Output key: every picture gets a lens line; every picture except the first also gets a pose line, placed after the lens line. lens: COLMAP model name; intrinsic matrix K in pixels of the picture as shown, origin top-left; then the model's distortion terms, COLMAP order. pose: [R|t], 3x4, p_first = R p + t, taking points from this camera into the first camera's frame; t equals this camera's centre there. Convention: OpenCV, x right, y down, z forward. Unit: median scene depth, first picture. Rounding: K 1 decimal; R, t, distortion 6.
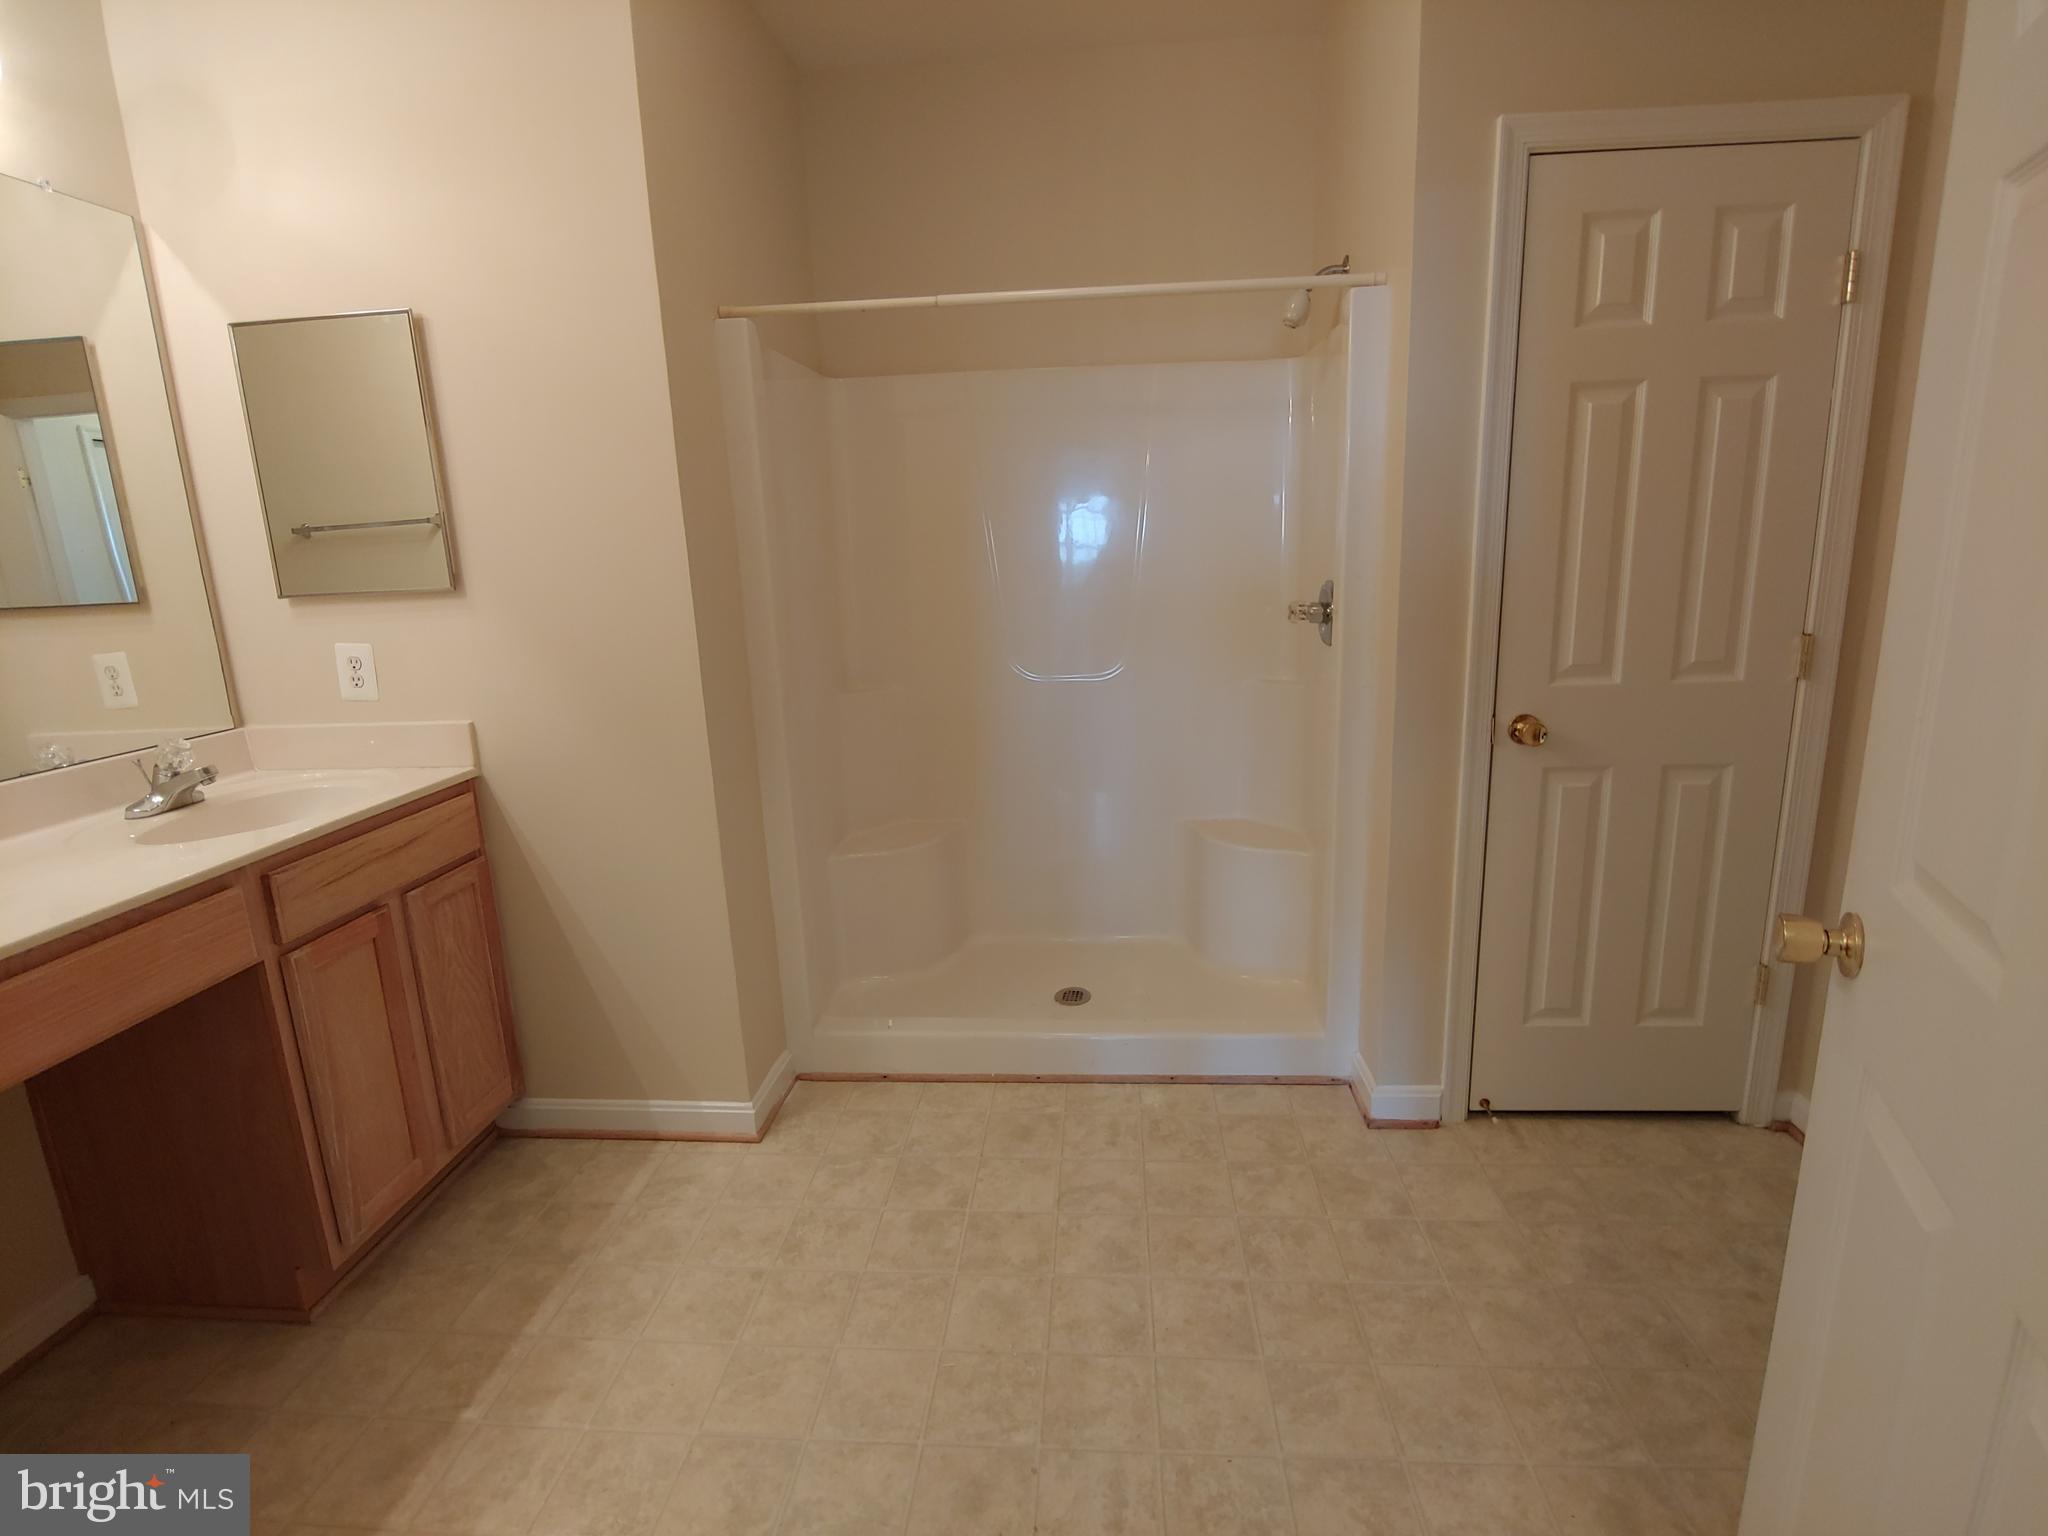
lens RADIAL K [[978.7, 0, 1029.9], [0, 978.7, 750.2], [0, 0, 1]] dist [-0.019926, -0.000351]
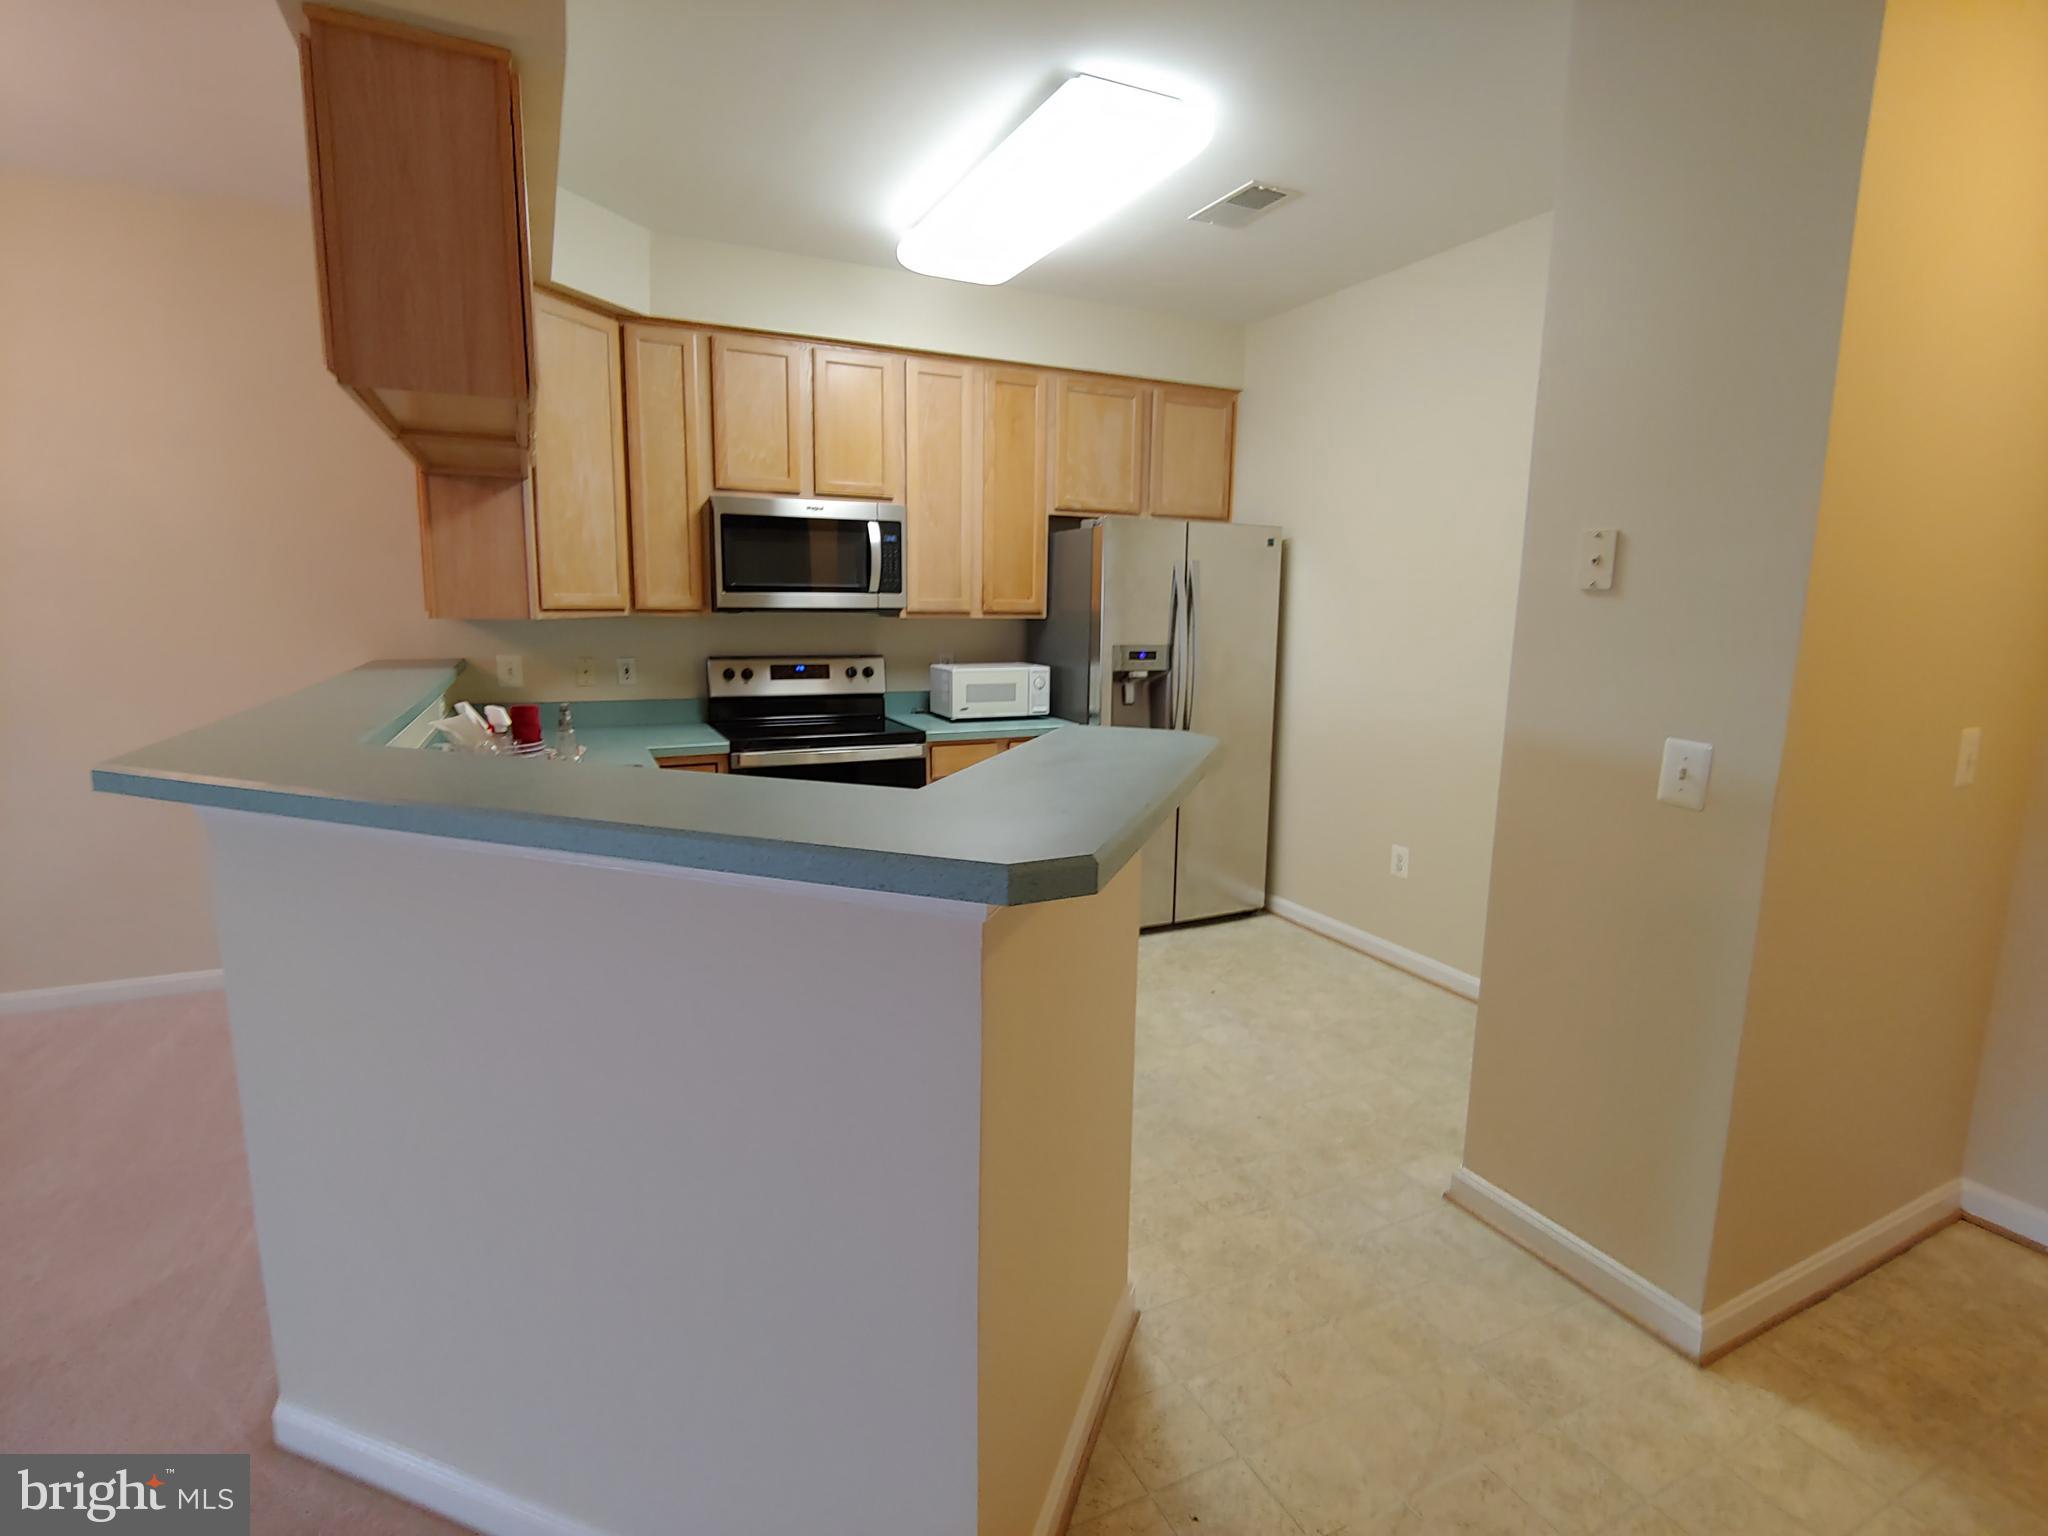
lens RADIAL K [[985.9, 0, 1025.3], [0, 985.9, 758.6], [0, 0, 1]] dist [-0.020816, -0.001237]
pose [[-0.865846, 0.105475, -0.489066, 0.980401], [-0.084892, 0.932378, 0.351375, -0.410366], [0.493055, 0.345754, -0.798342, 1.561069]]
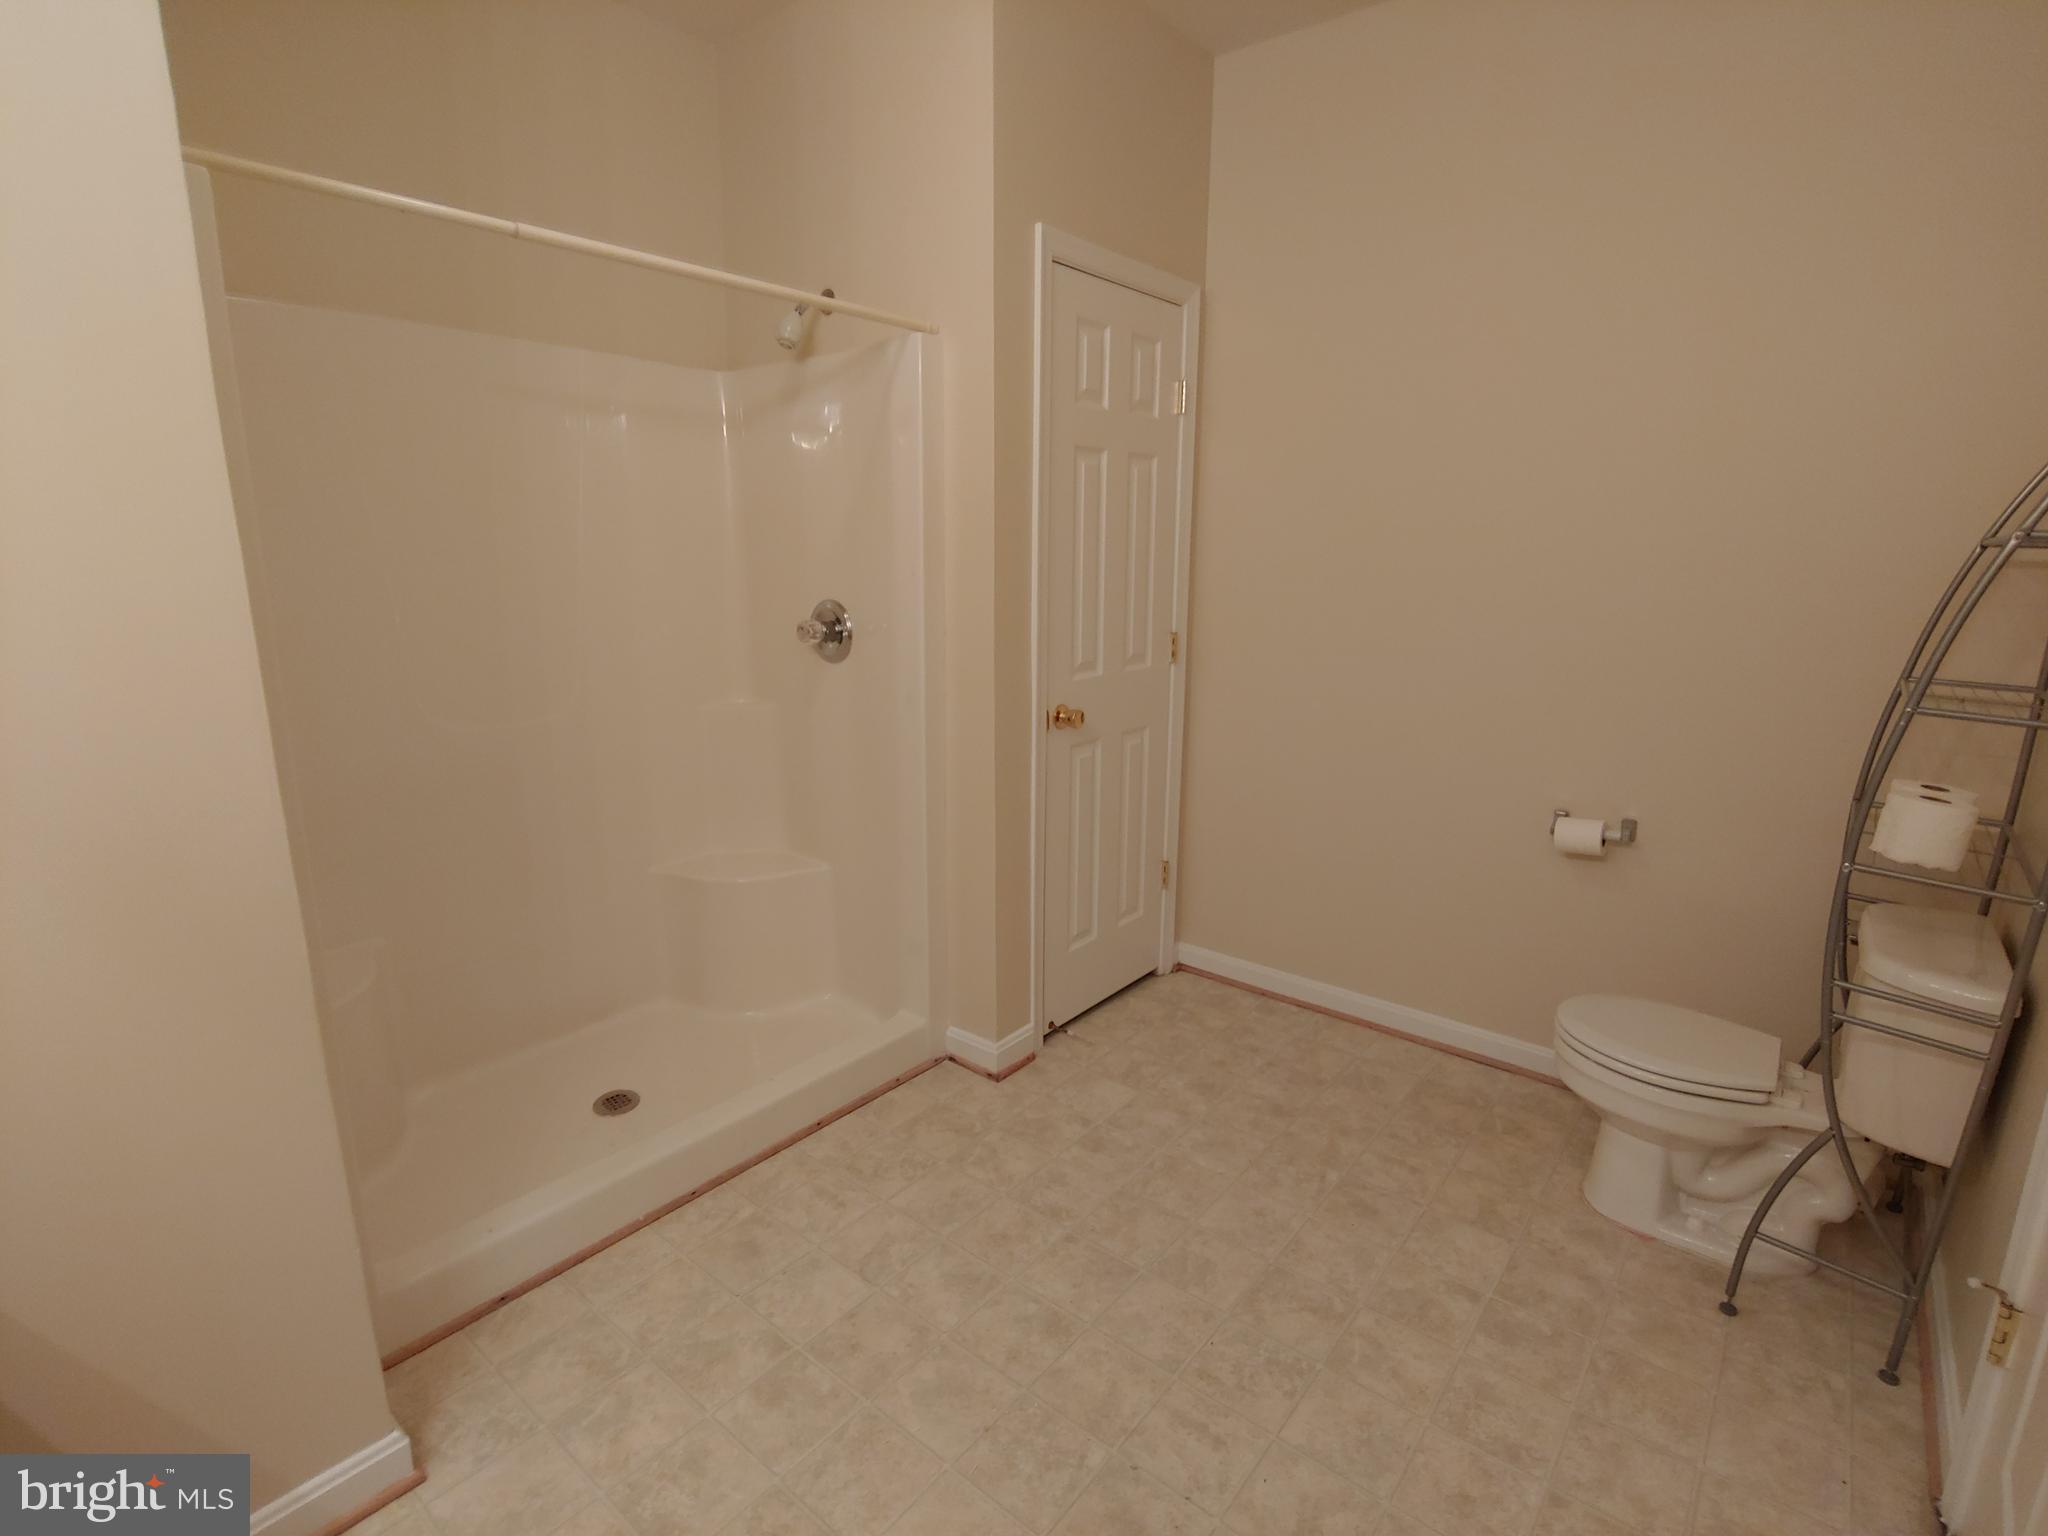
lens RADIAL K [[985.9, 0, 1025.3], [0, 985.9, 758.6], [0, 0, 1]] dist [-0.020816, -0.001237]
pose [[0.573810, -0.135242, 0.807745, -0.559446], [0.145261, 0.987440, 0.062137, -0.054317], [-0.806004, 0.081680, 0.586248, 0.301437]]
